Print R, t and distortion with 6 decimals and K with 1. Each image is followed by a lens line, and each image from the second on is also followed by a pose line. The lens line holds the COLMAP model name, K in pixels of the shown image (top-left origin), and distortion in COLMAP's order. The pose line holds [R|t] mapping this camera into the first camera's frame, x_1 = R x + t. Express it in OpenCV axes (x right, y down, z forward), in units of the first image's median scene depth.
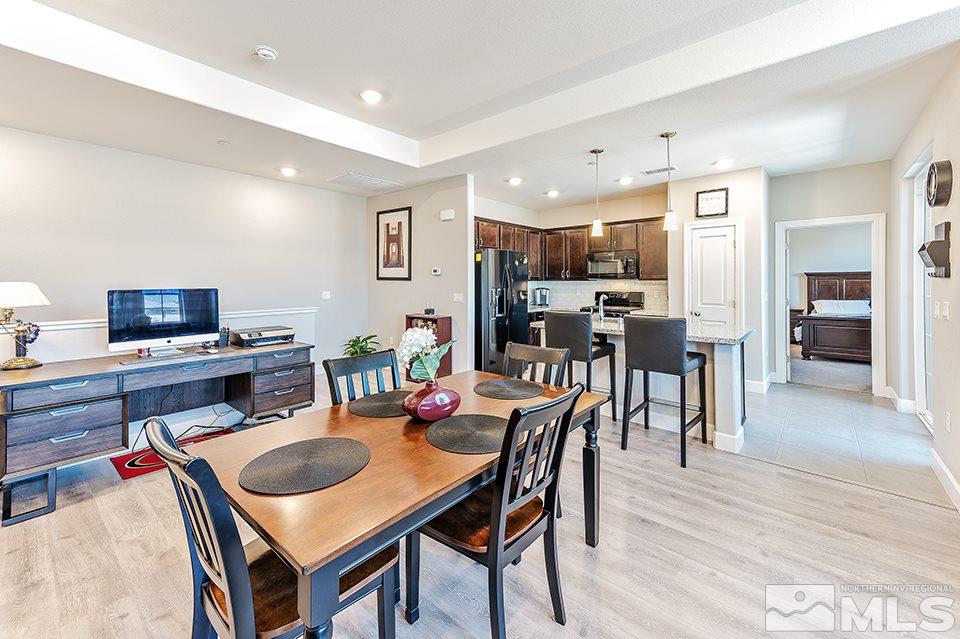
lens RADIAL K [[383.3, 0, 474.5], [0, 383.3, 277.3], [0, 0, 1]] dist [0.040708, 0.000280]
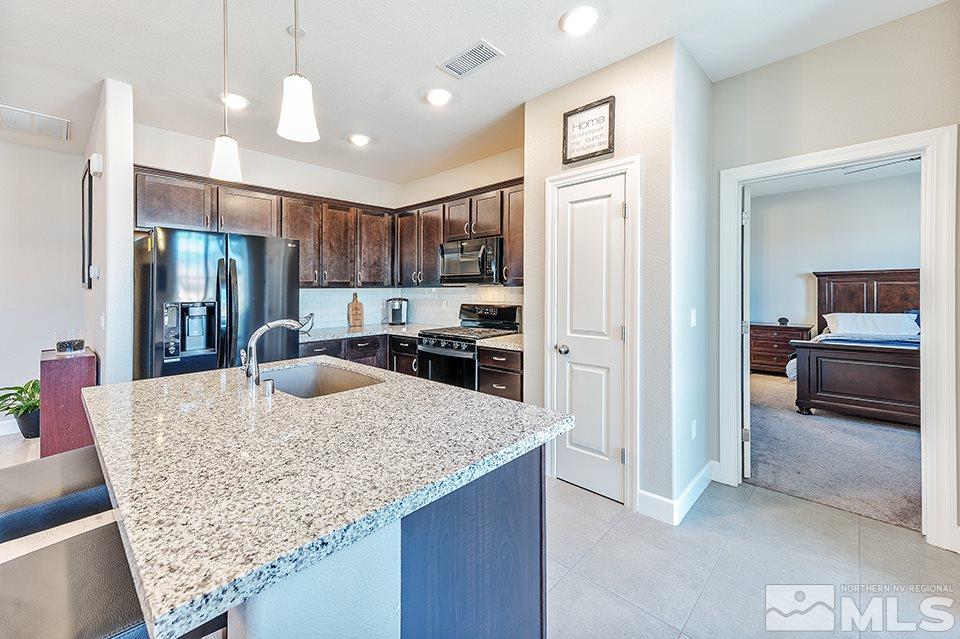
lens RADIAL K [[383.3, 0, 467.8], [0, 383.3, 288.9], [0, 0, 1]] dist [0.040708, 0.000280]
pose [[0.998233, -0.006569, -0.059065, 0.454441], [0.007390, 0.999879, 0.013690, 0.004715], [0.058968, -0.014102, 0.998160, 0.458619]]
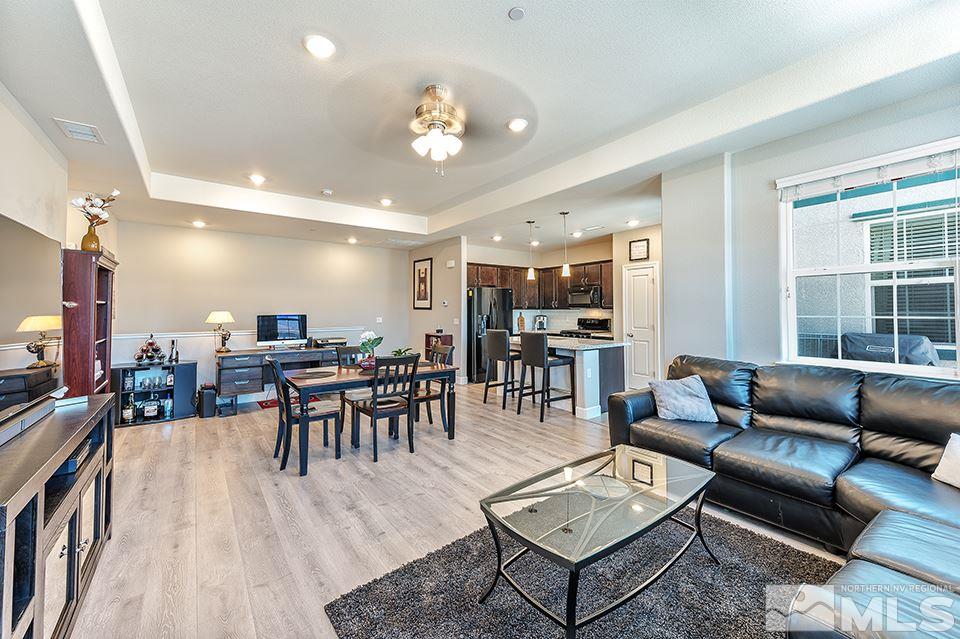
lens RADIAL K [[383.3, 0, 471.6], [0, 383.3, 296.6], [0, 0, 1]] dist [0.040708, 0.000280]
pose [[0.967739, -0.010793, -0.251723, 0.367604], [0.004794, 0.999690, -0.024430, -0.004790], [0.251908, 0.022435, 0.967491, -0.371549]]
